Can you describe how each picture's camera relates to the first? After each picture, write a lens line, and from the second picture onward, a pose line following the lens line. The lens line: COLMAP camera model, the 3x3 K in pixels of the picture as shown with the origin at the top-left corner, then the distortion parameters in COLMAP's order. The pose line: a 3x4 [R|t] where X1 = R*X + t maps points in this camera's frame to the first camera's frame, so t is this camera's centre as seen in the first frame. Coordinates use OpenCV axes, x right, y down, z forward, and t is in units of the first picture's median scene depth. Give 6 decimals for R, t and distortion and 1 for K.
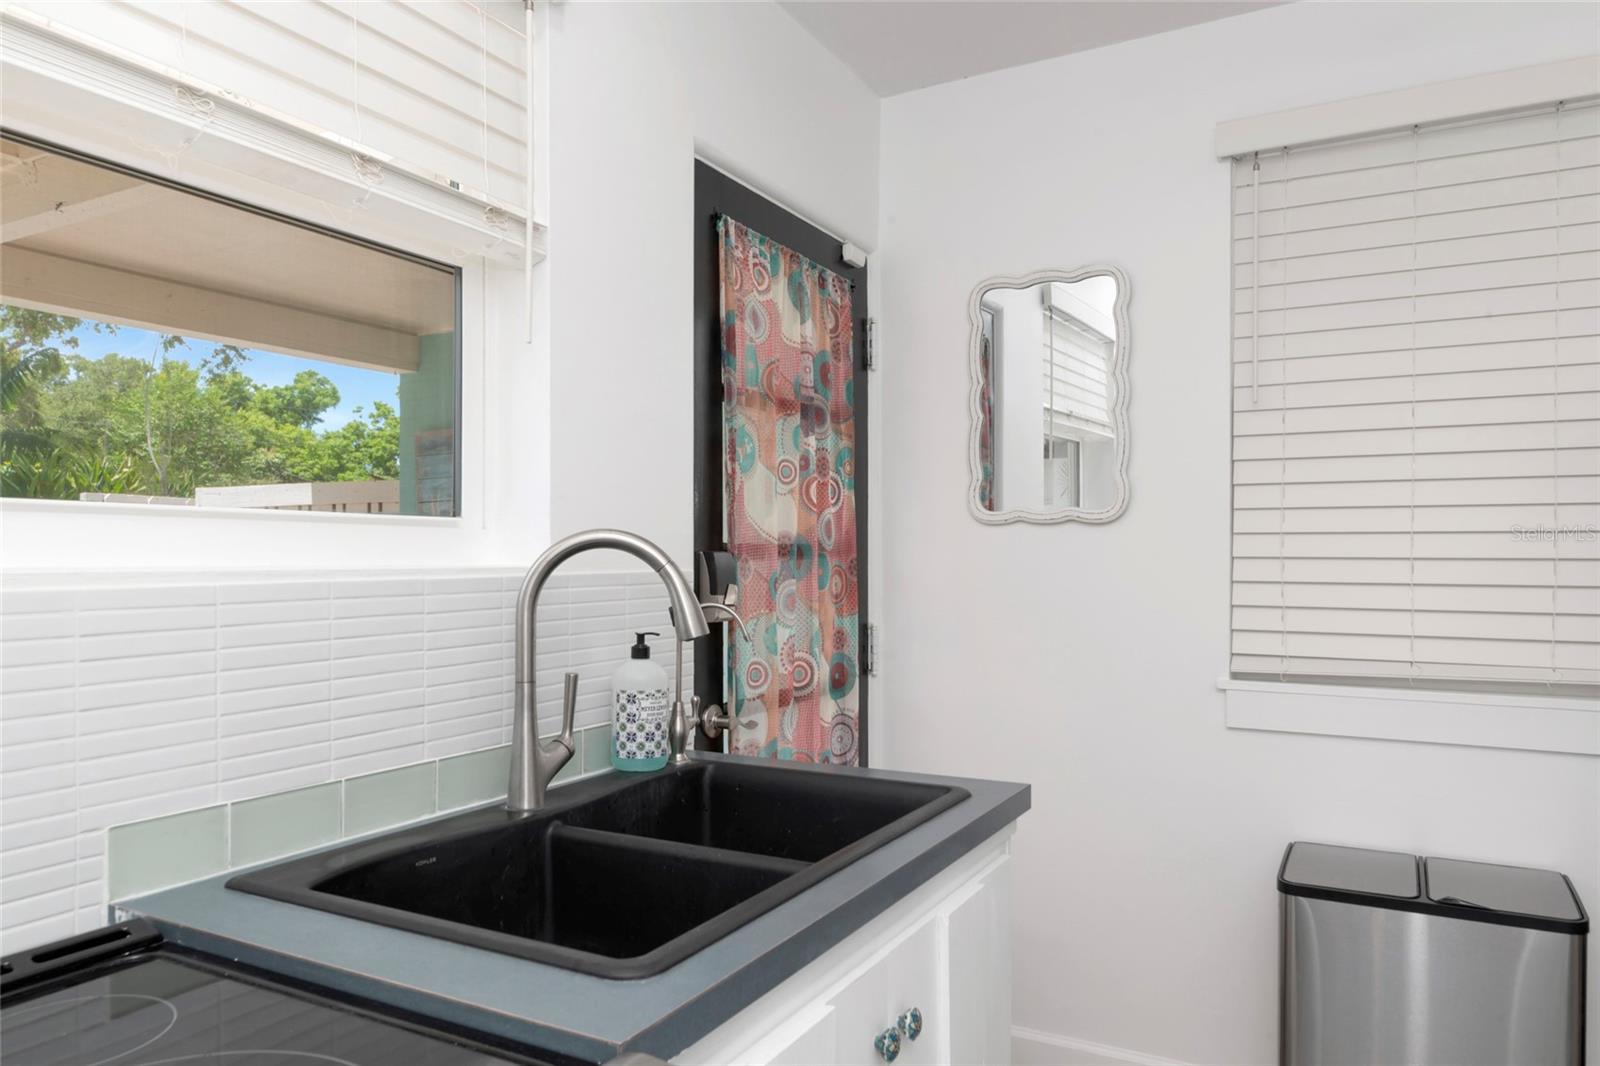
lens RADIAL K [[1101.0, 0, 770.7], [0, 1101.0, 561.3], [0, 0, 1]] dist [-0.006058, 0.001466]
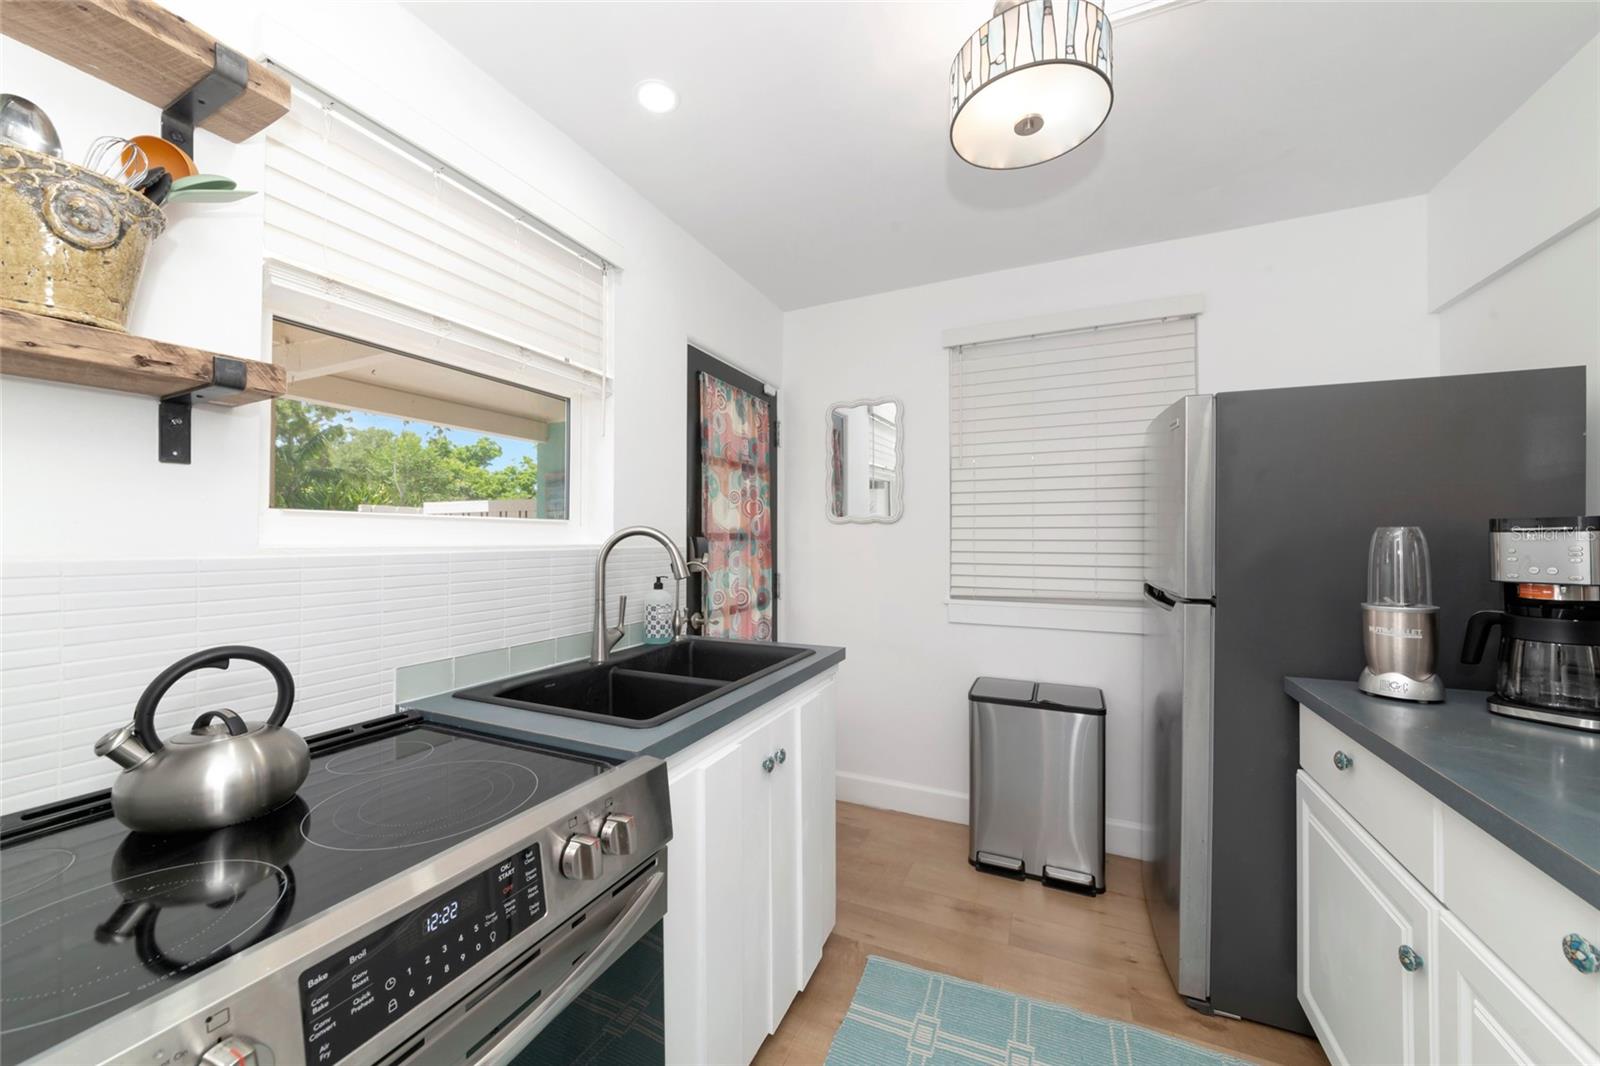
lens RADIAL K [[589.4, 0, 785.5], [0, 589.4, 529.0], [0, 0, 1]] dist [-0.004573, -0.000502]
pose [[0.997070, 0.001337, 0.076487, 0.028554], [0.000317, 0.999767, -0.021607, 0.000300], [-0.076498, 0.021567, 0.996836, -0.096057]]
